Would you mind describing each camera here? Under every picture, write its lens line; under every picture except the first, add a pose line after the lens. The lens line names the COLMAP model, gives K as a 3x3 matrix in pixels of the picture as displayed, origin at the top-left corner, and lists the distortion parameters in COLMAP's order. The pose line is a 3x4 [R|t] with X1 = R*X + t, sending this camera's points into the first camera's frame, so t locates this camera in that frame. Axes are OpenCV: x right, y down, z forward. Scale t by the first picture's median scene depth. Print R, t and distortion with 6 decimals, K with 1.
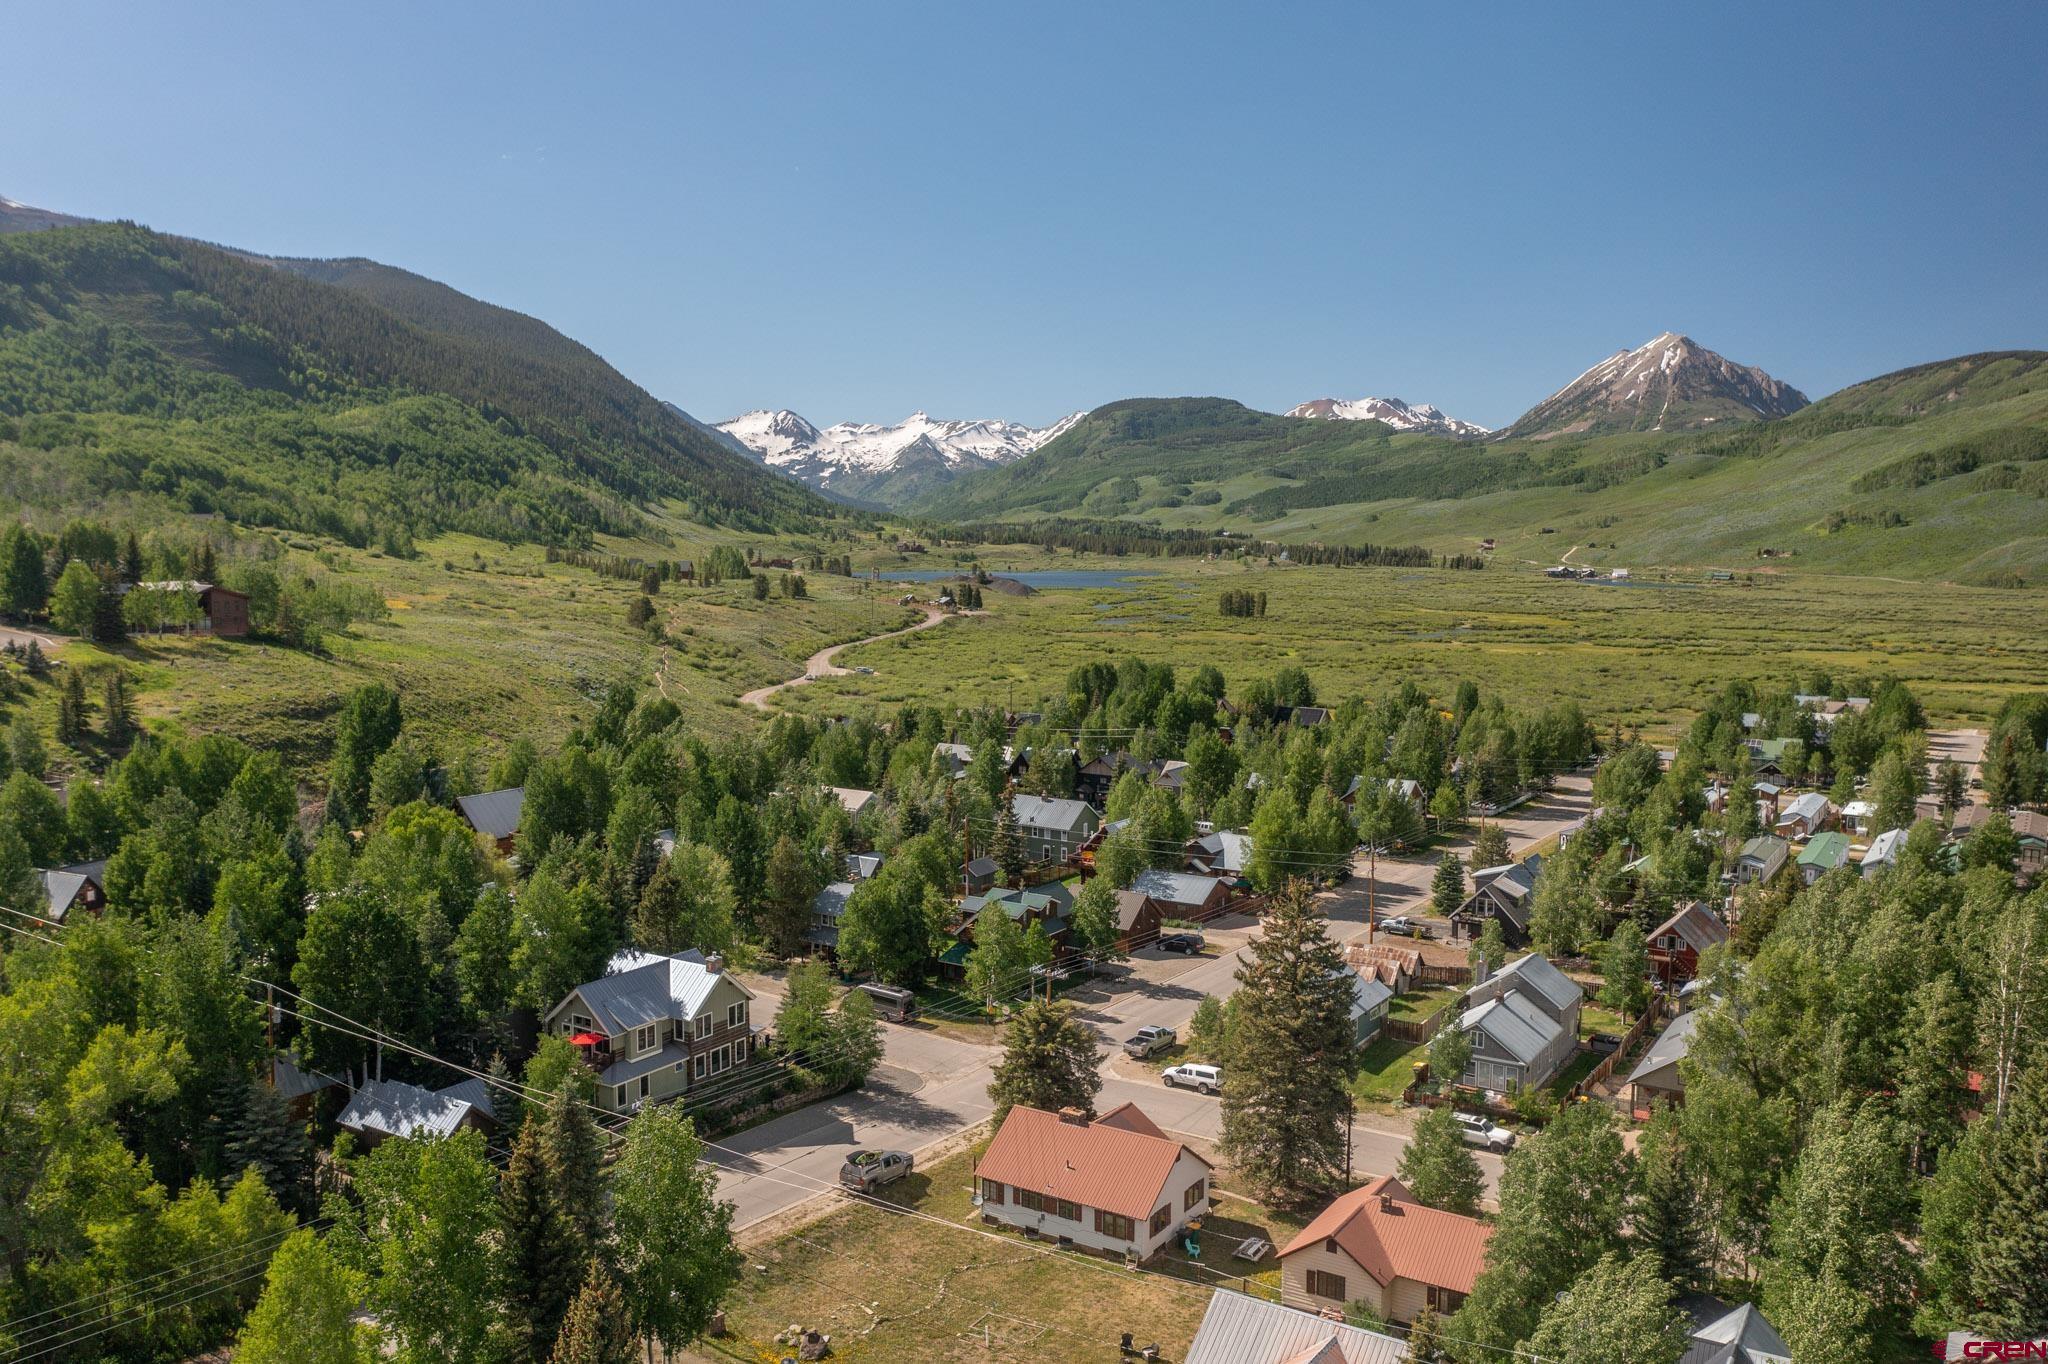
lens RADIAL K [[1611.7, 0, 1019.1], [0, 1611.7, 679.2], [0, 0, 1]] dist [-0.019131, 0.001438]
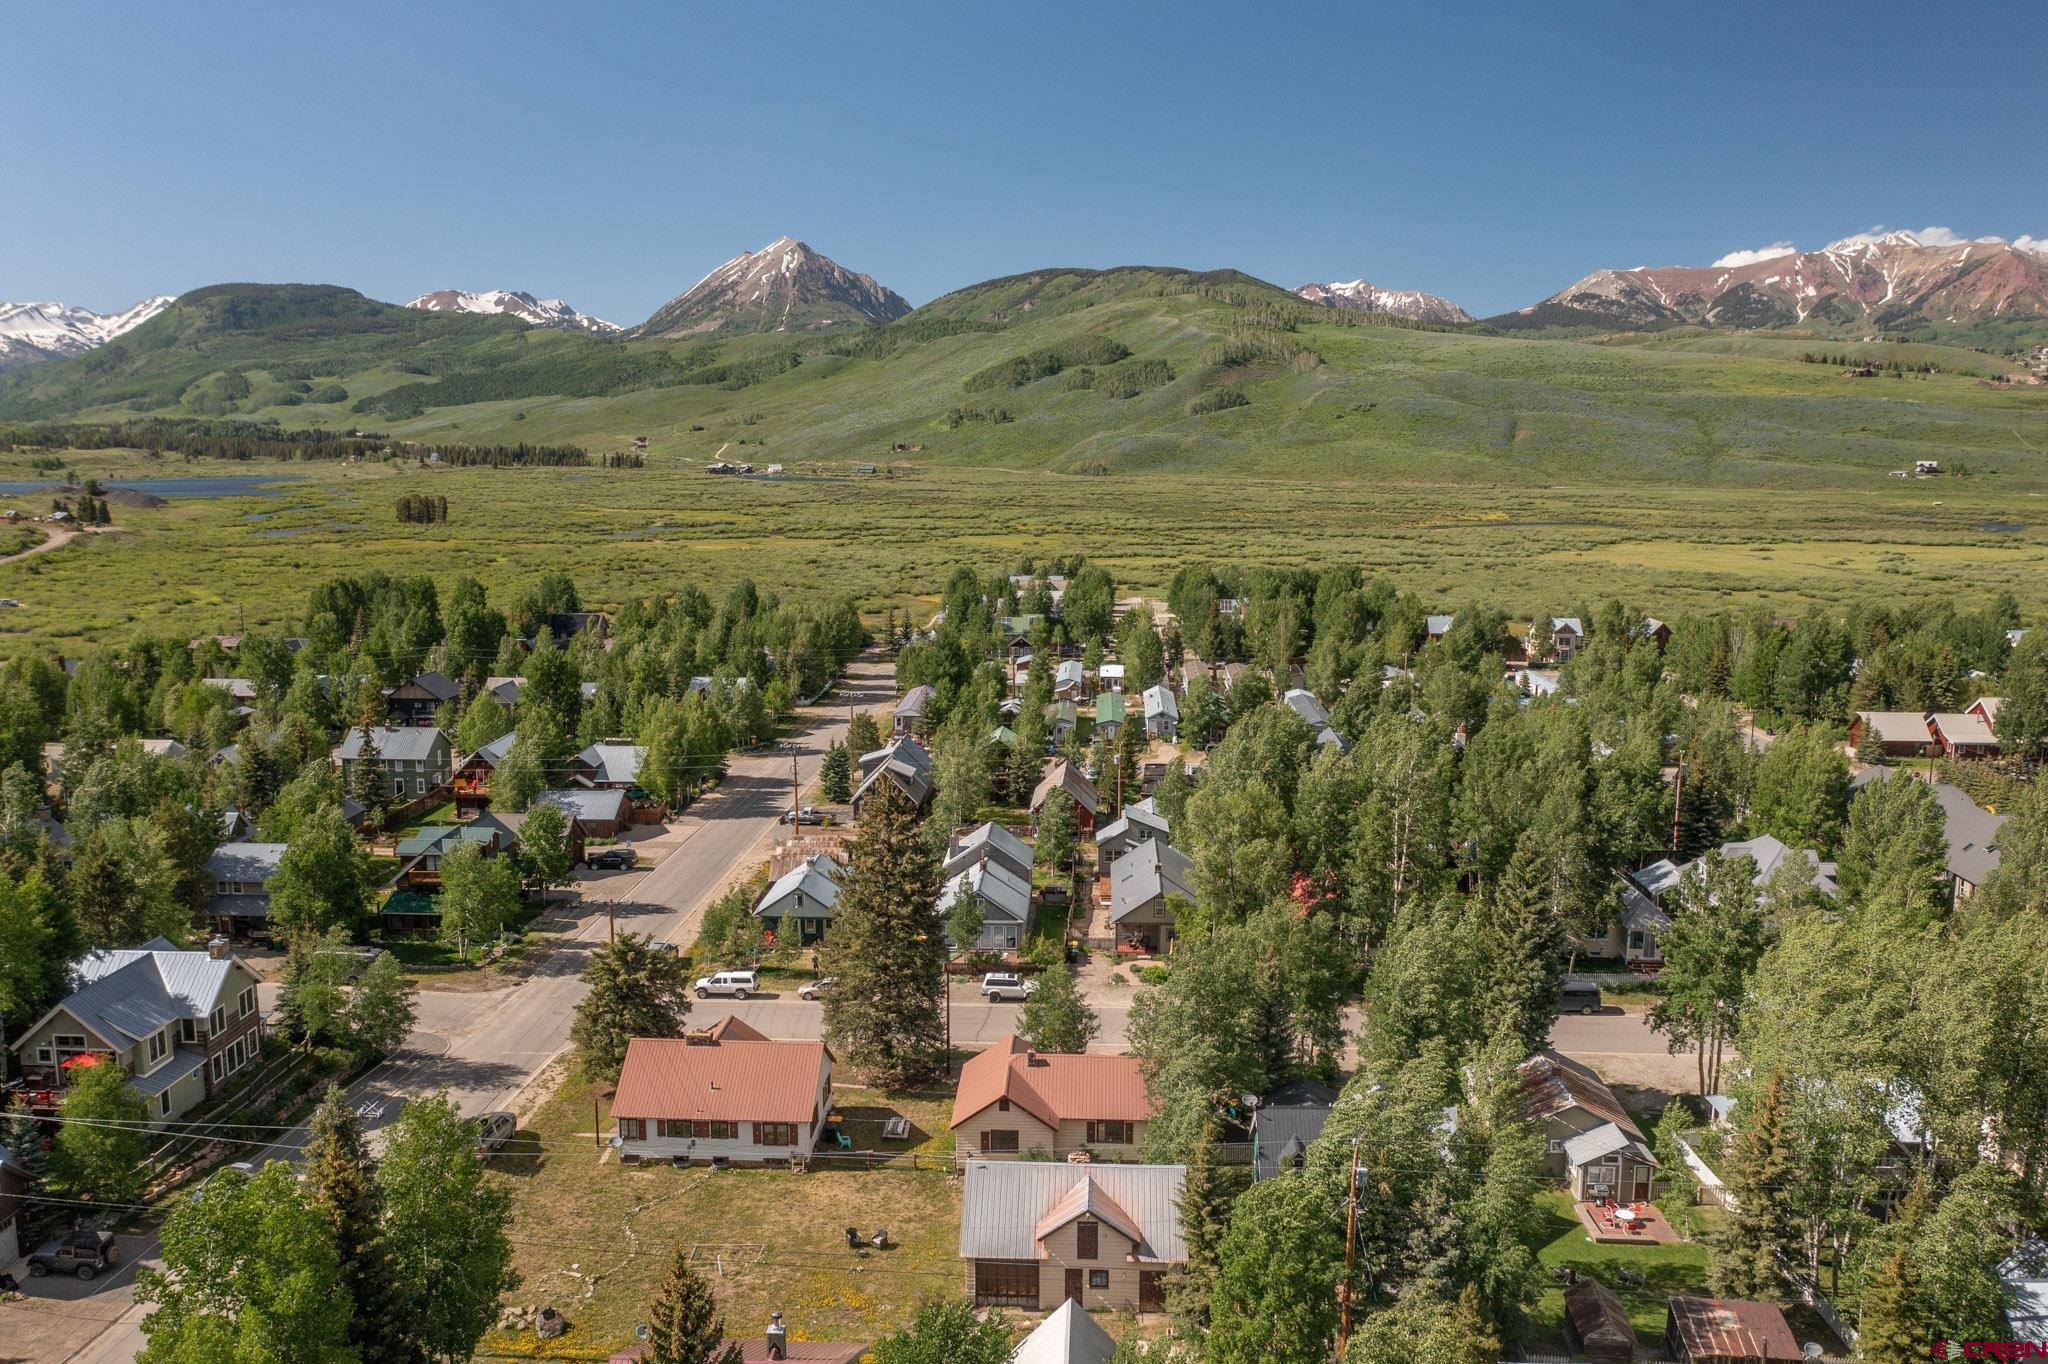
lens RADIAL K [[1611.7, 0, 1017.1], [0, 1611.7, 675.0], [0, 0, 1]] dist [-0.019131, 0.001438]
pose [[0.868750, -0.079708, 0.488795, -0.120825], [0.050291, 0.996060, 0.073043, -0.005533], [-0.492692, -0.038874, 0.869335, 0.026062]]
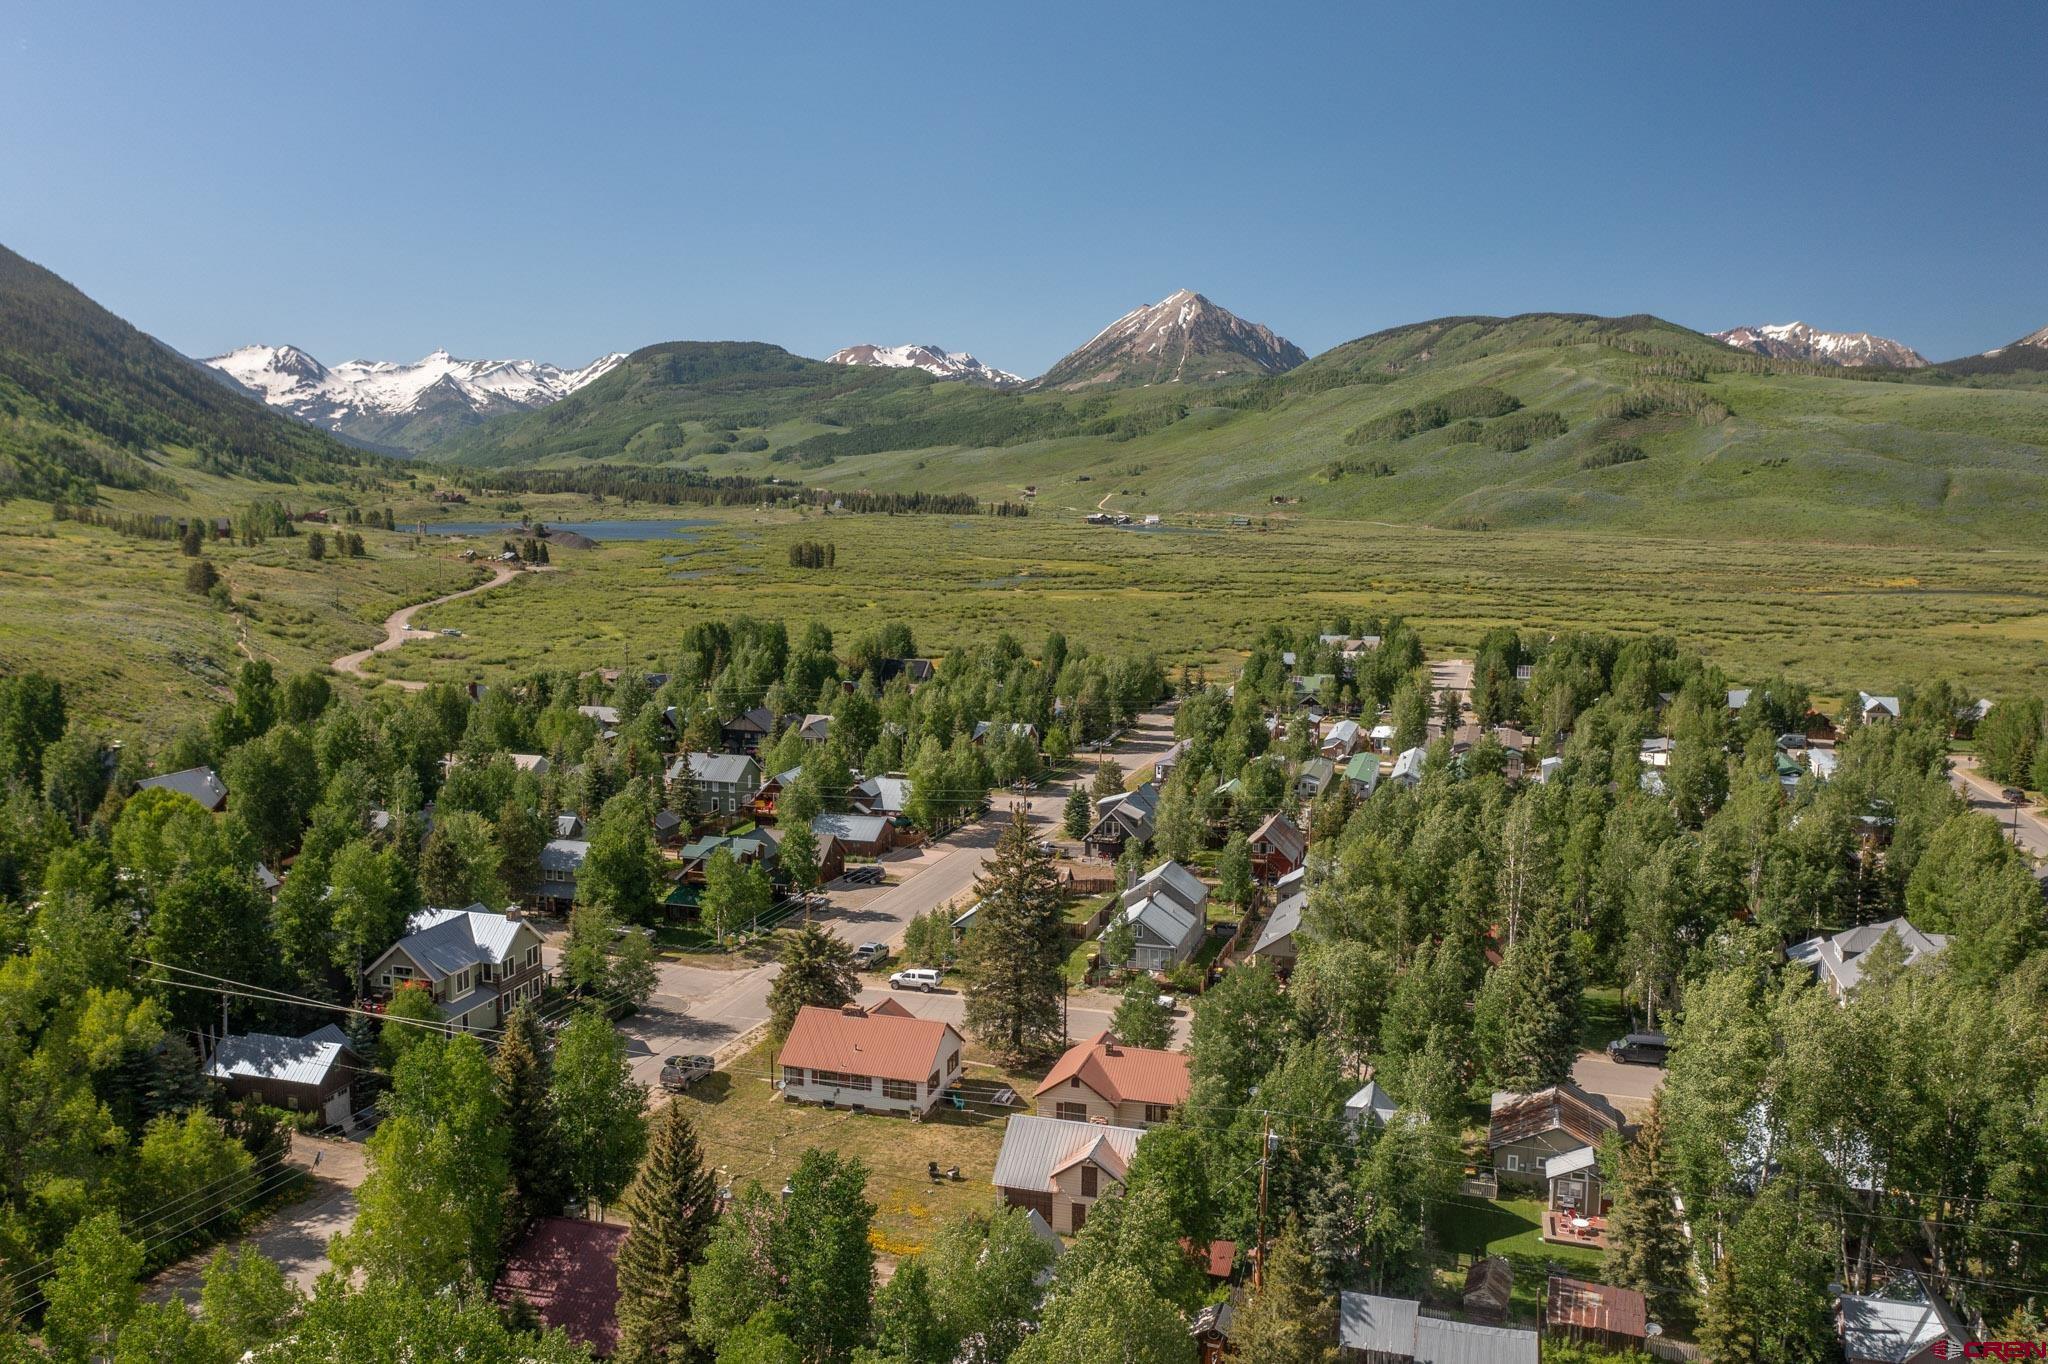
lens RADIAL K [[1611.7, 0, 1018.2], [0, 1611.7, 670.1], [0, 0, 1]] dist [-0.019131, 0.001438]
pose [[0.961380, -0.032241, 0.273330, -0.080883], [0.024606, 0.999207, 0.031314, -0.012153], [-0.274123, -0.023380, 0.961411, -0.102677]]
